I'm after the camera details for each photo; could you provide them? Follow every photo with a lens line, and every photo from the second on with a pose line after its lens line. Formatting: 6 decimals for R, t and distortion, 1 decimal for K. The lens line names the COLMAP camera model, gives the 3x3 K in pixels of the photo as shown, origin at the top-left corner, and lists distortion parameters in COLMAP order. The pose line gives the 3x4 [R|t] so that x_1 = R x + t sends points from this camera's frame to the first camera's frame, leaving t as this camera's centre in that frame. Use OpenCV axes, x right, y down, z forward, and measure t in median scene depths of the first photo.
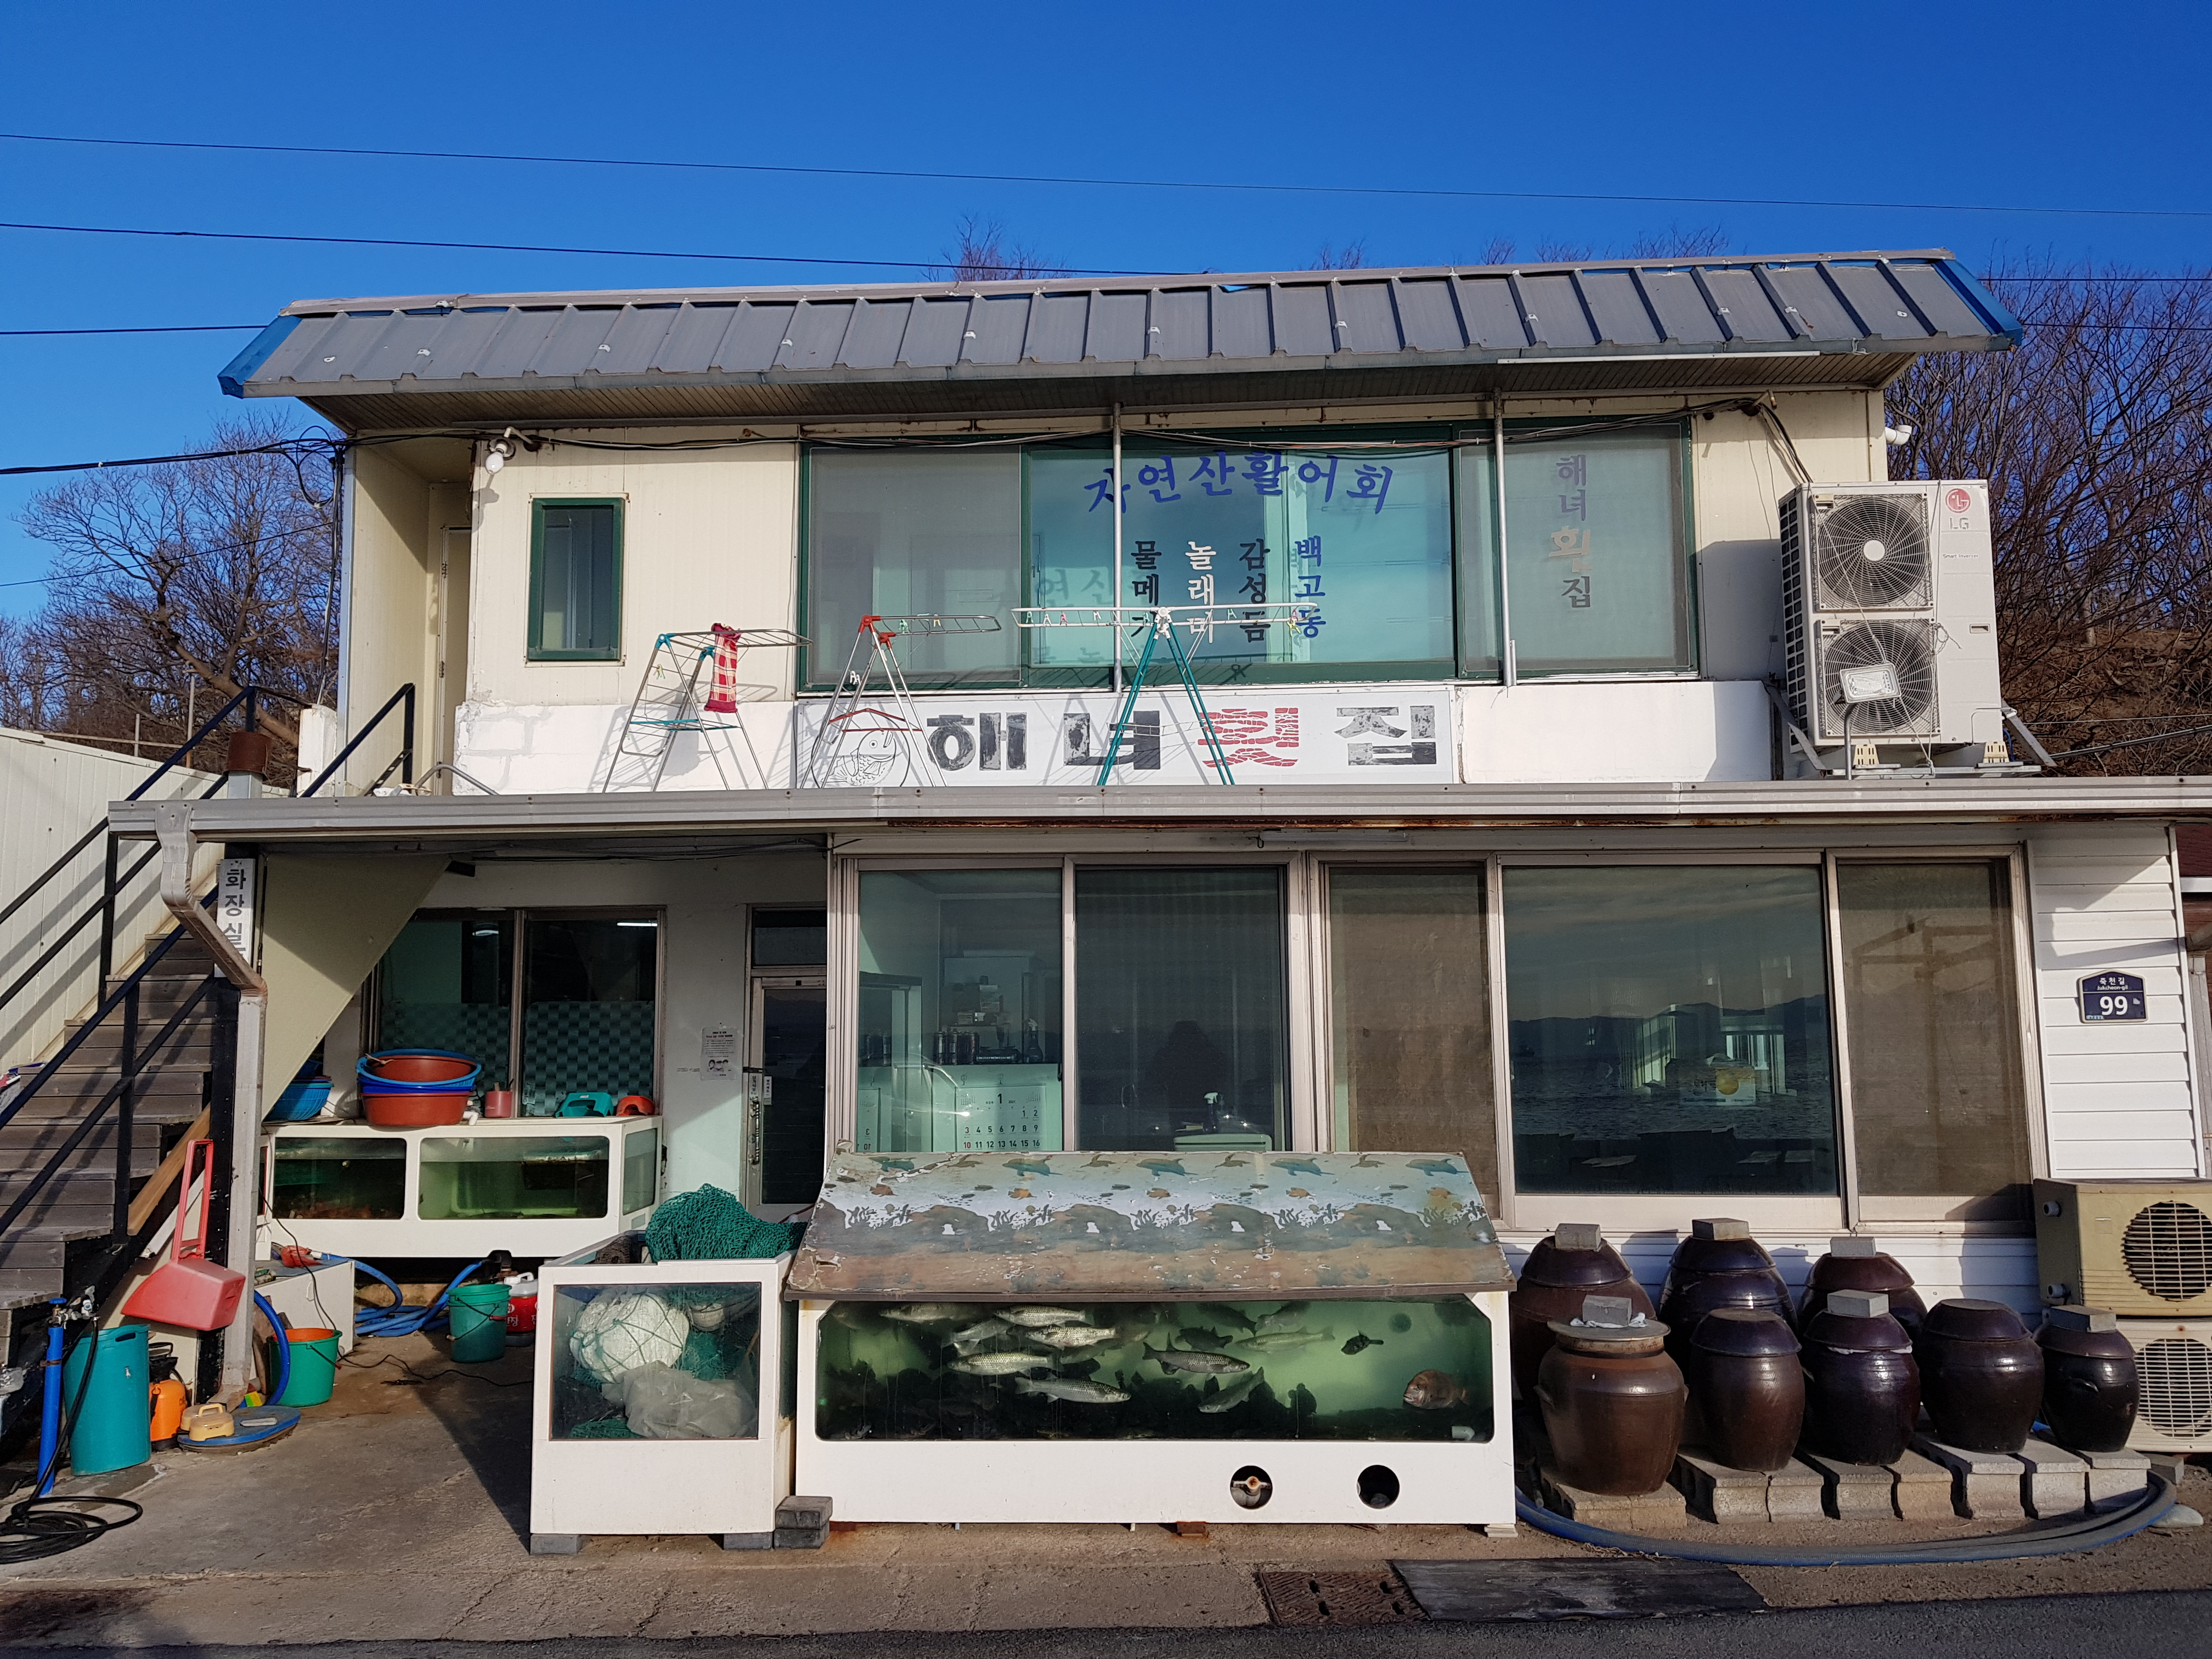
lens RADIAL K [[1797.7, 0, 1119.1], [0, 1797.7, 823.3], [0, 0, 1]] dist [0.004703, -0.002459]
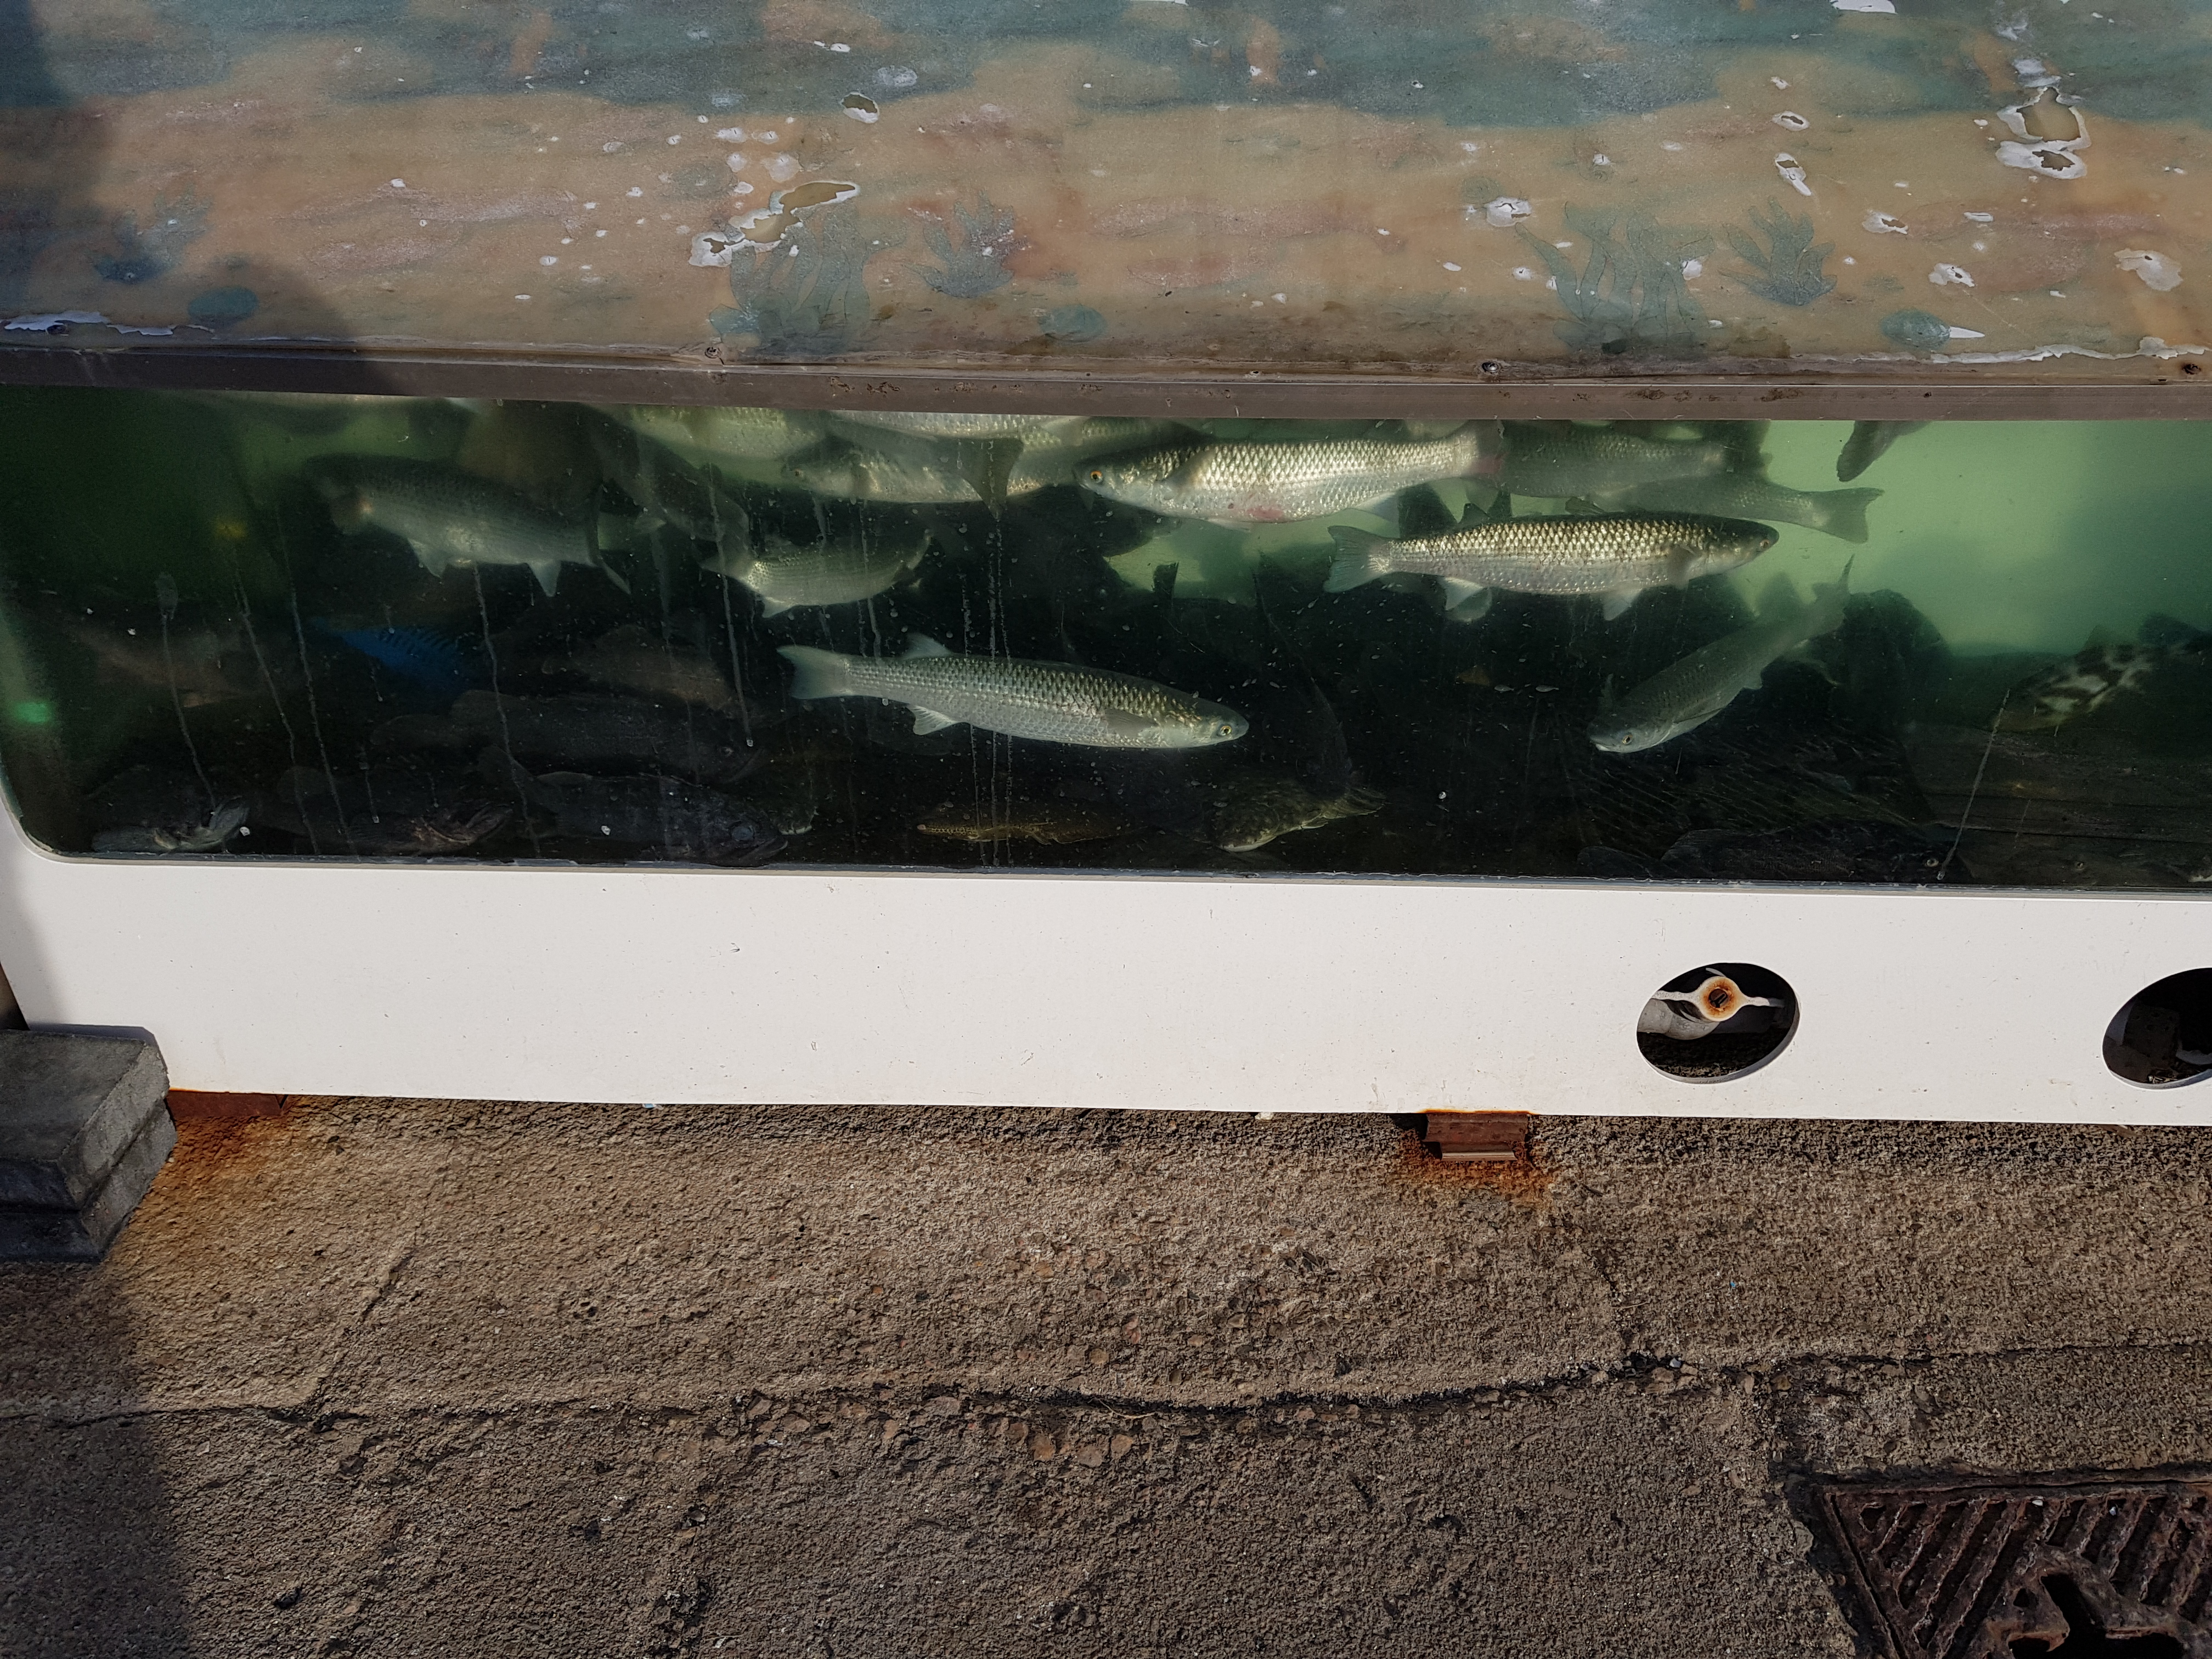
lens RADIAL K [[1797.7, 0, 1119.1], [0, 1797.7, 823.3], [0, 0, 1]] dist [0.004703, -0.002459]
pose [[0.999363, 0.005357, 0.035282, -0.026163], [-0.025935, 0.788147, 0.614940, 0.181481], [-0.024513, -0.615464, 0.787784, 0.808543]]
